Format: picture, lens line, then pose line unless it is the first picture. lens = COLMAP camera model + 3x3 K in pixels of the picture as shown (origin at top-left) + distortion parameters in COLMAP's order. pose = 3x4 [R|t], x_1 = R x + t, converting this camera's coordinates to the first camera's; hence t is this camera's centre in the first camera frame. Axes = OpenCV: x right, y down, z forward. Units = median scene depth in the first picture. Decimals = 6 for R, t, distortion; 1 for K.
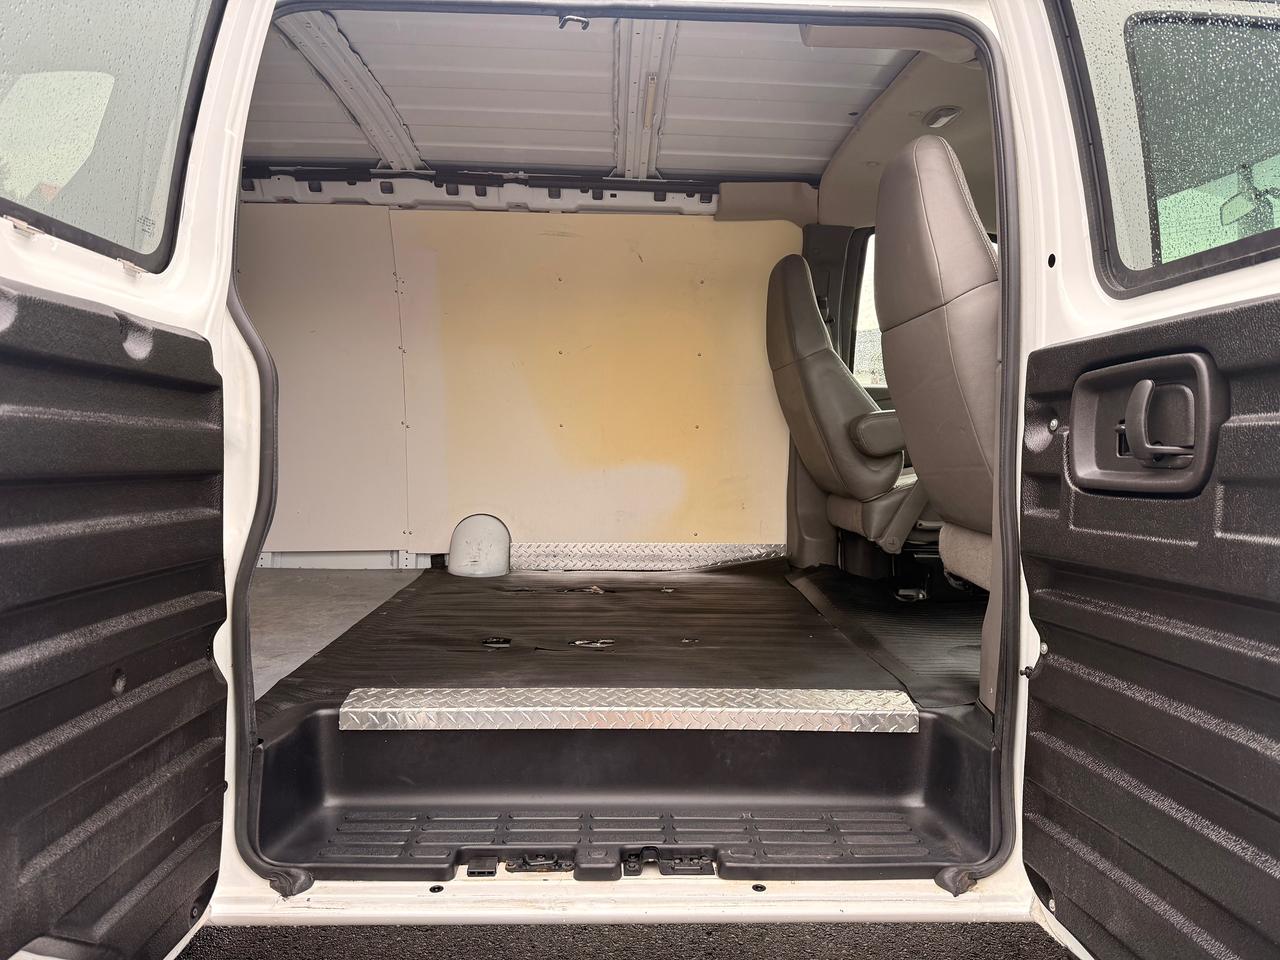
lens RADIAL K [[906.8, 0, 642.6], [0, 906.8, 489.2], [0, 0, 1]] dist [0.058860, -0.070891]
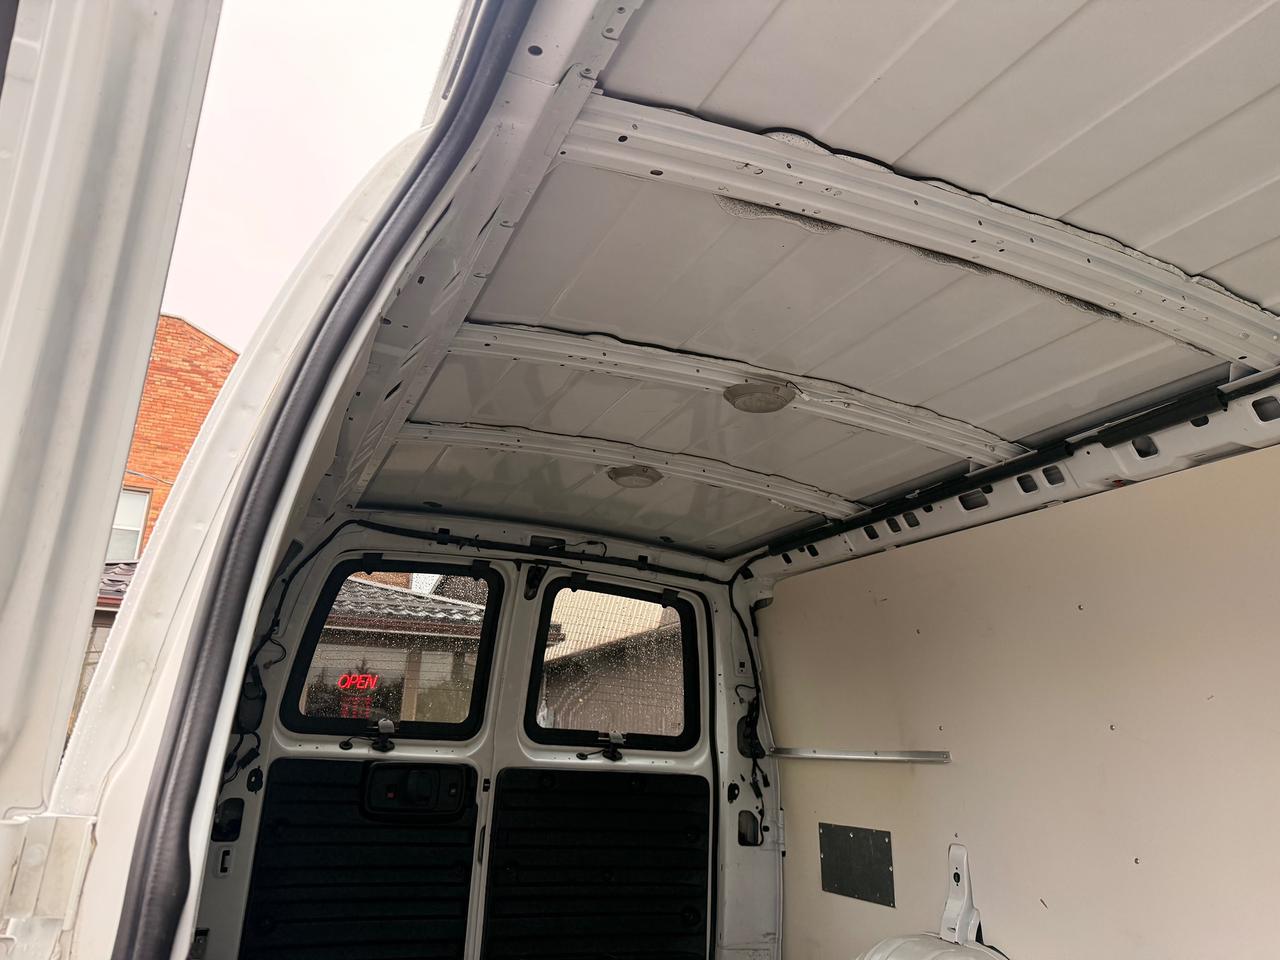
lens RADIAL K [[906.8, 0, 635.3], [0, 906.8, 469.0], [0, 0, 1]] dist [0.058860, -0.070891]
pose [[0.376291, -0.277617, -0.883931, 0.032898], [-0.091572, 0.938237, -0.333656, -0.094308], [0.921965, 0.206495, 0.327628, 0.519401]]
